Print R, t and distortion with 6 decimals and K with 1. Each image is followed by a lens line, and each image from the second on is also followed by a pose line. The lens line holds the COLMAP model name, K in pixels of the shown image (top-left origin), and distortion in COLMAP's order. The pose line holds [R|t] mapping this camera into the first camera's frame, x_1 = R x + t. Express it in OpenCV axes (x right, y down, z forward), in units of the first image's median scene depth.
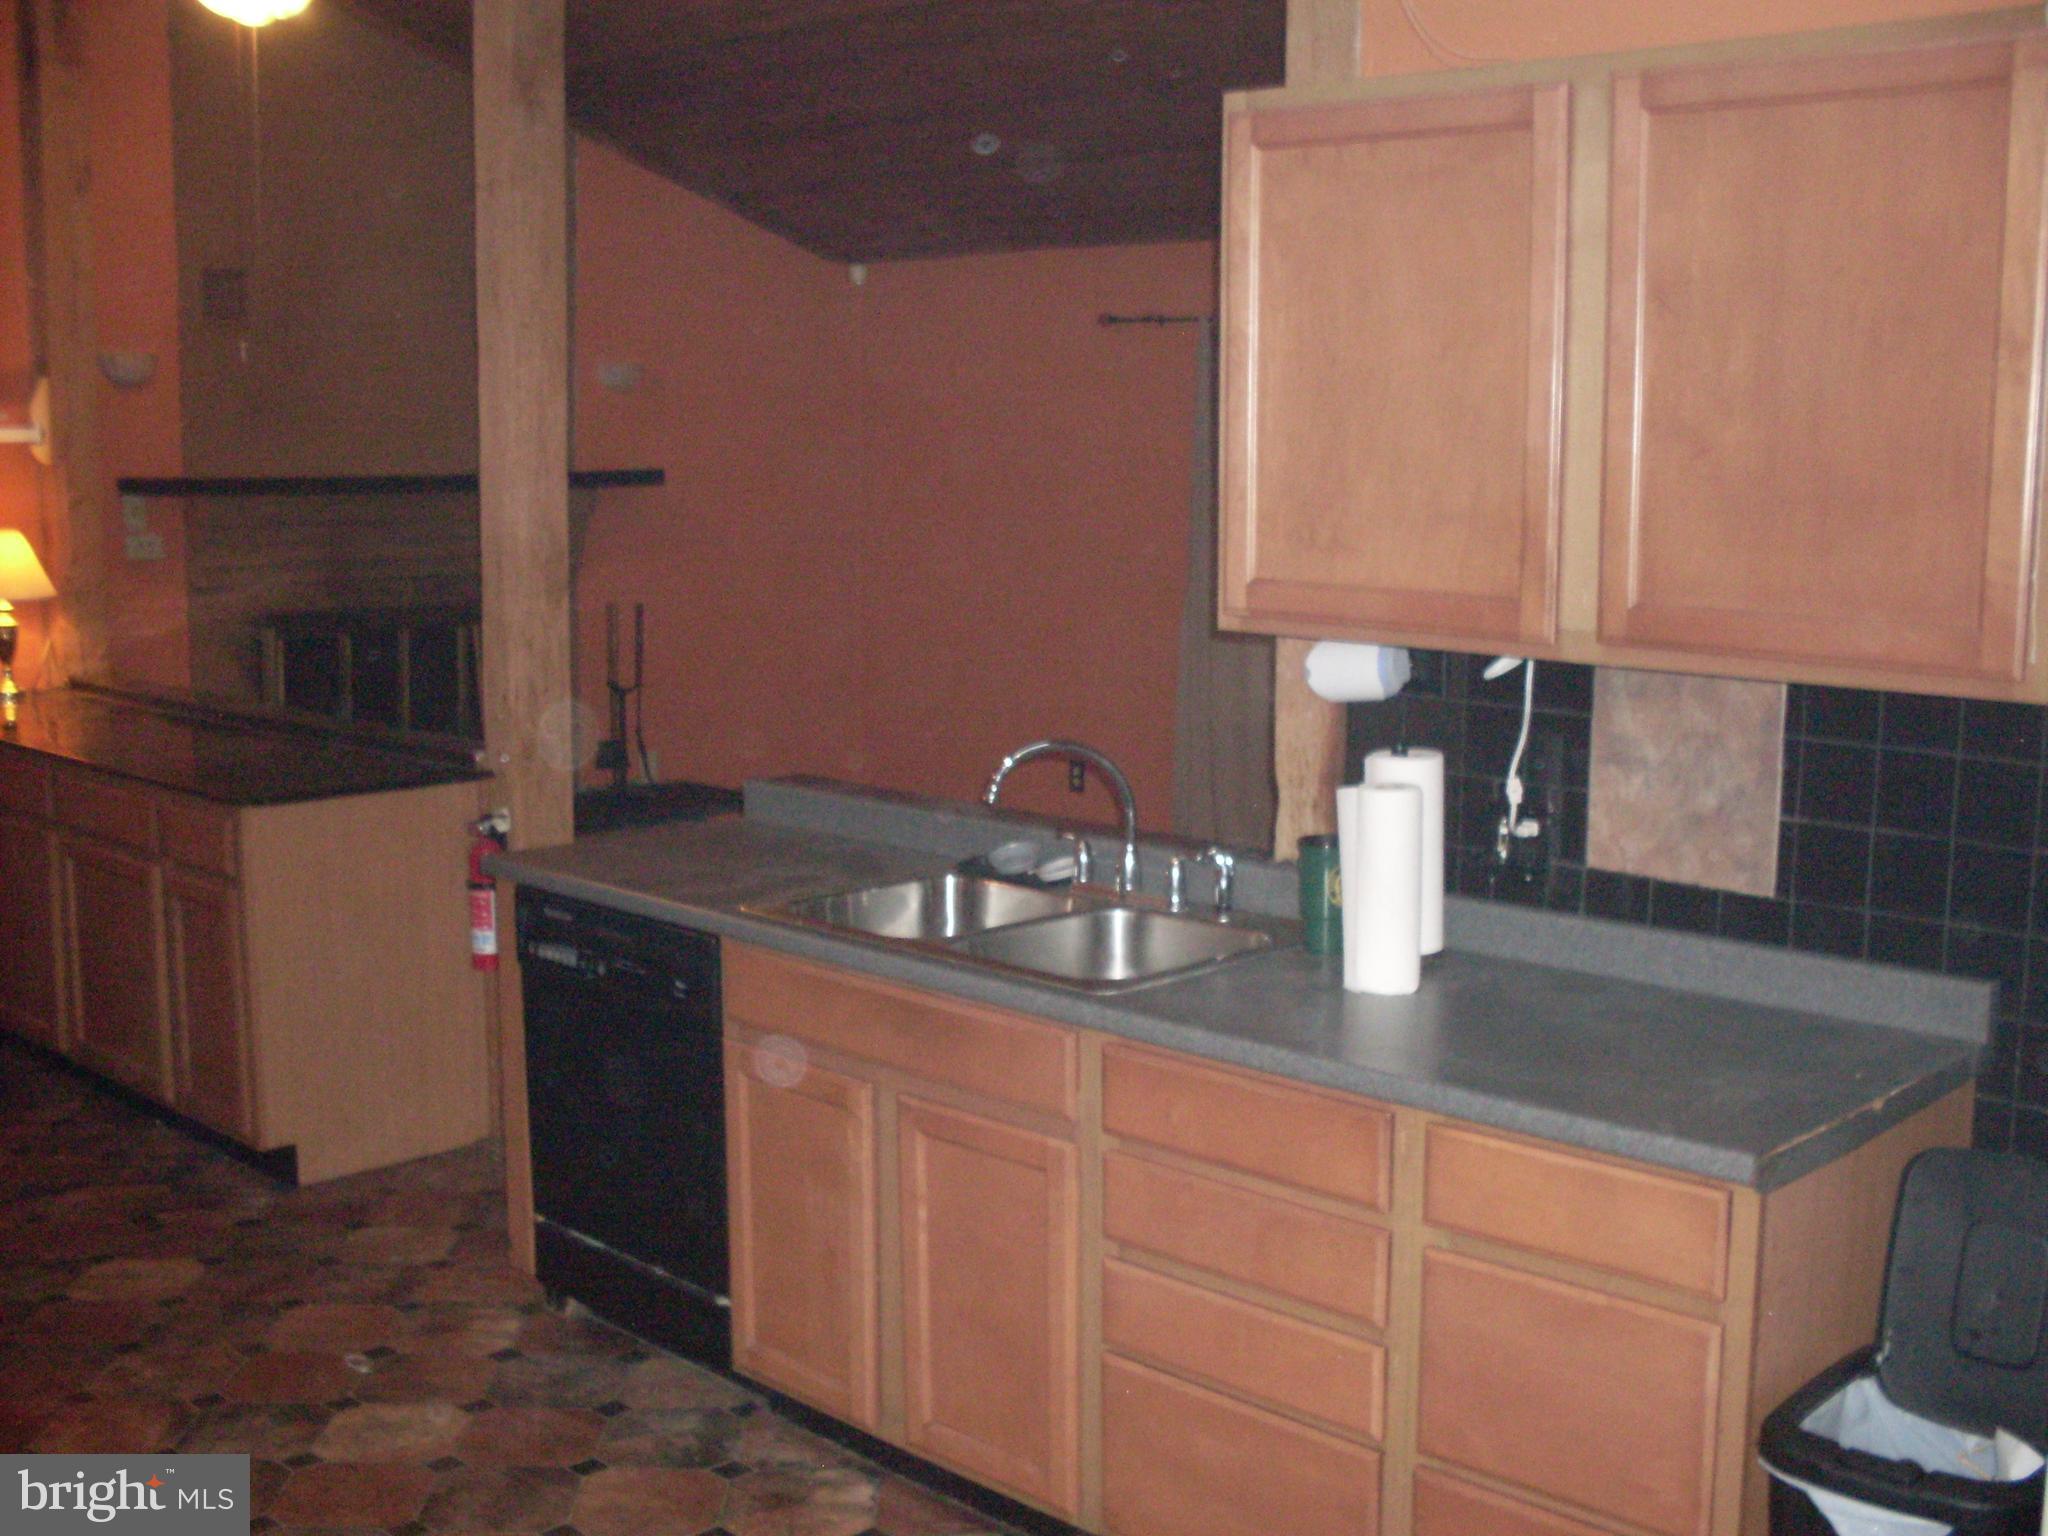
lens RADIAL K [[2291.3, 0, 1024.0], [0, 2291.3, 768.0], [0, 0, 1]] dist [-0.215160, -0.003974]
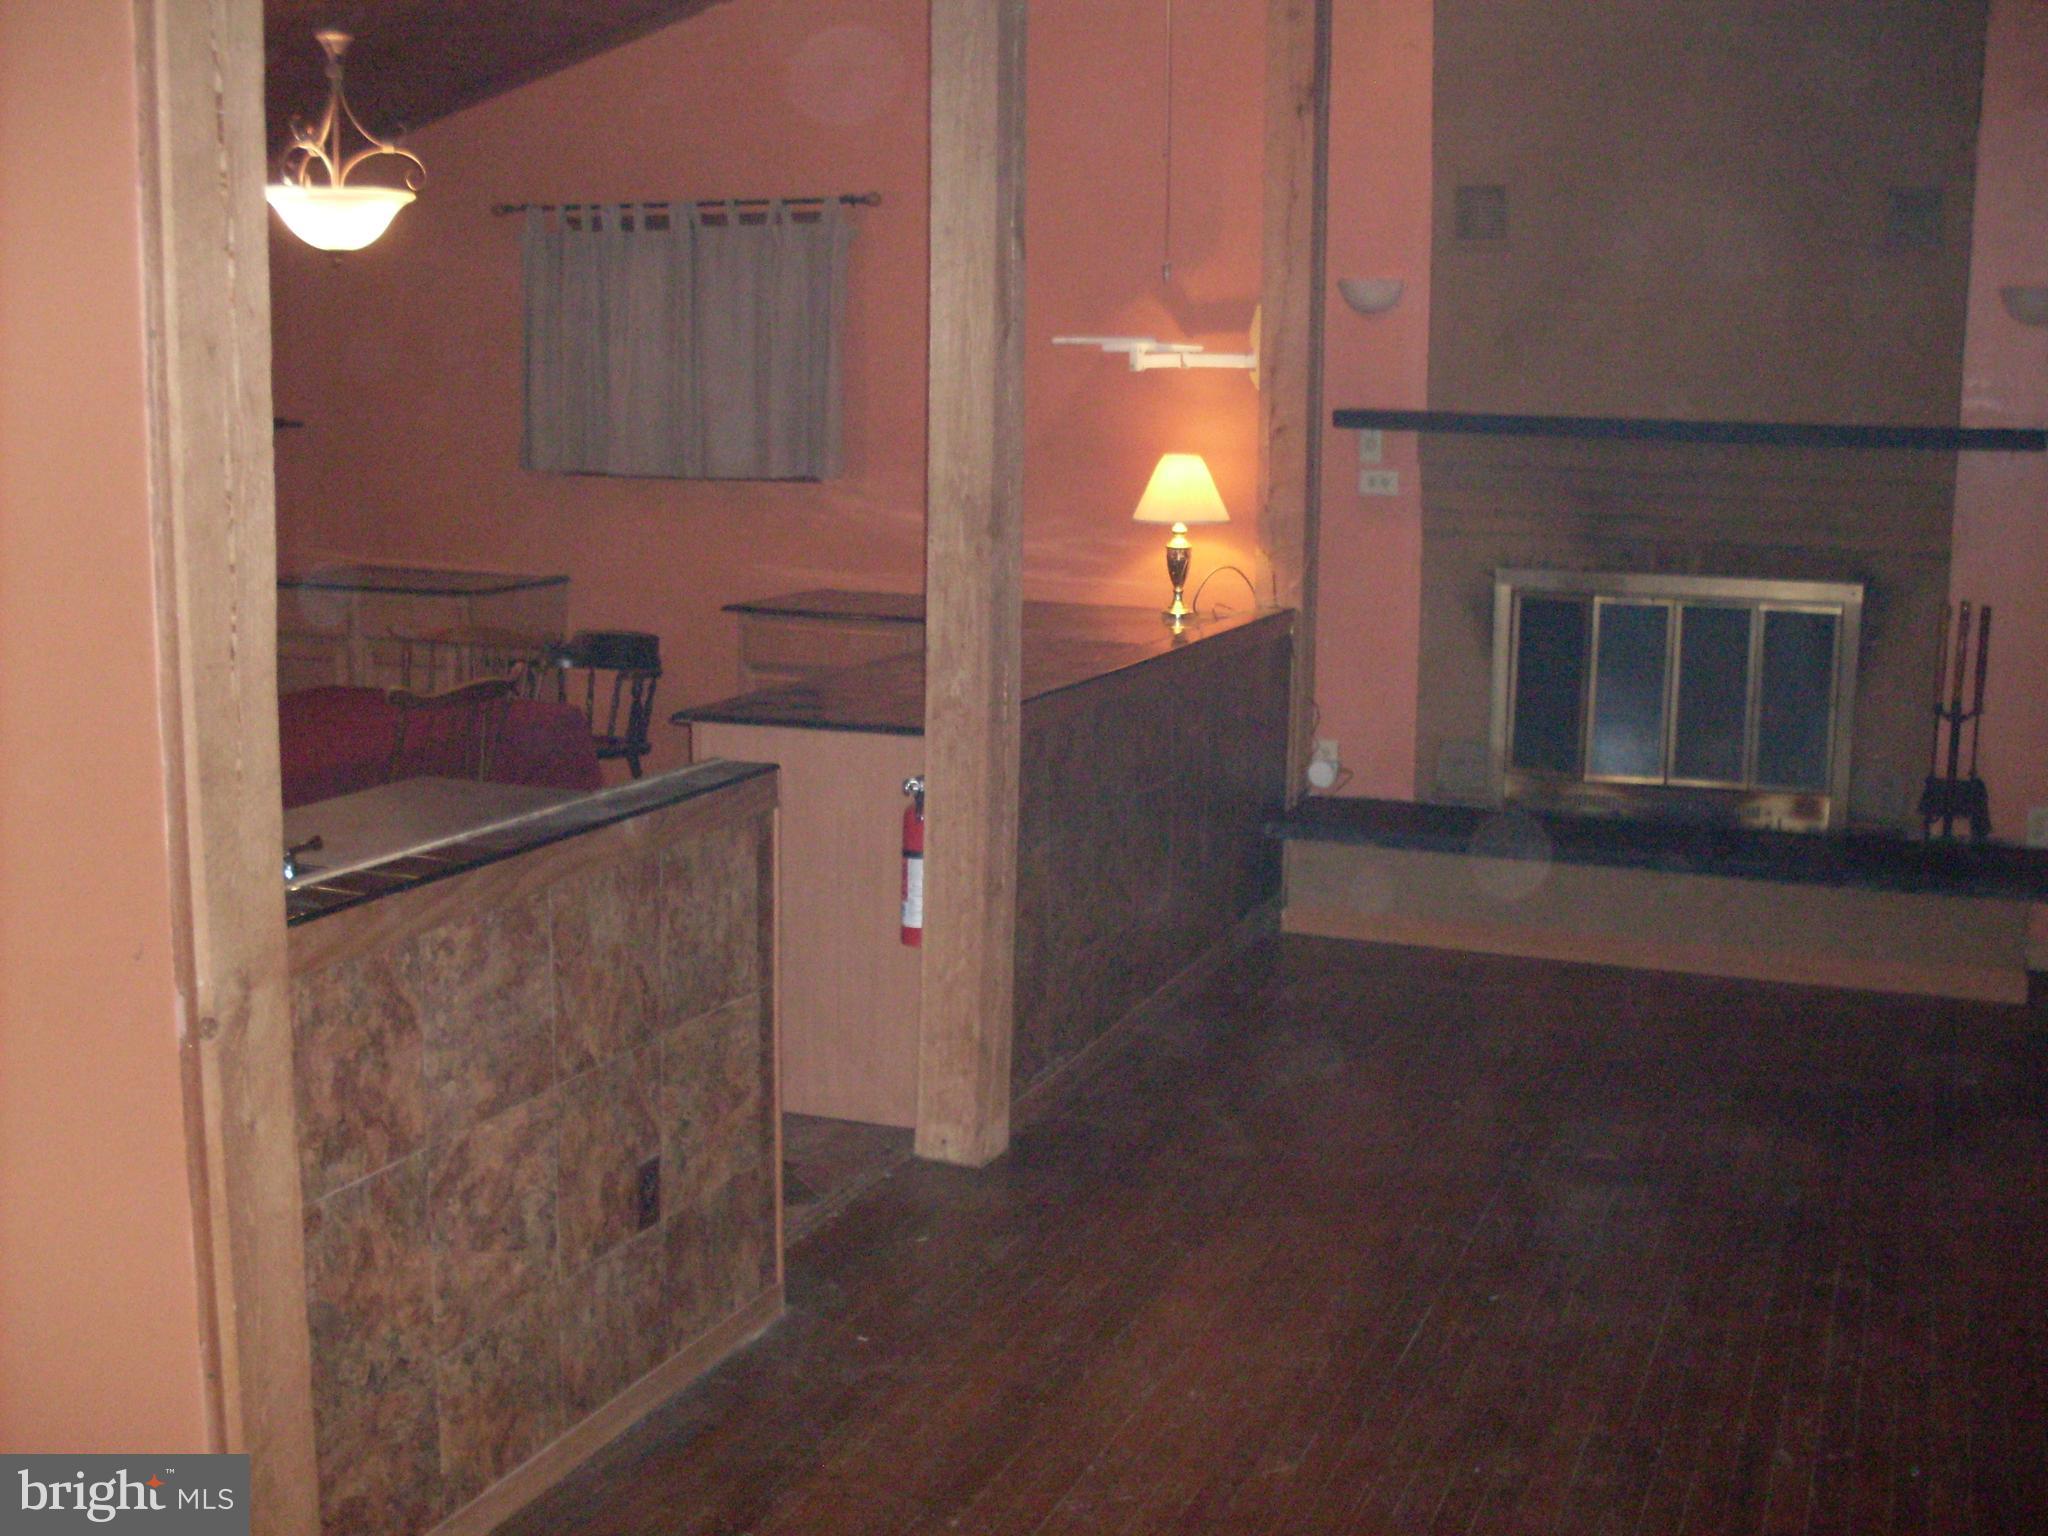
lens RADIAL K [[2300.1, 0, 1085.0], [0, 2300.1, 792.3], [0, 0, 1]] dist [-0.226856, 0.276703]
pose [[0.395794, 0.160843, -0.904144, 0.458247], [-0.134154, 0.984107, 0.116341, -0.066262], [0.908488, 0.075248, 0.411082, 0.492059]]
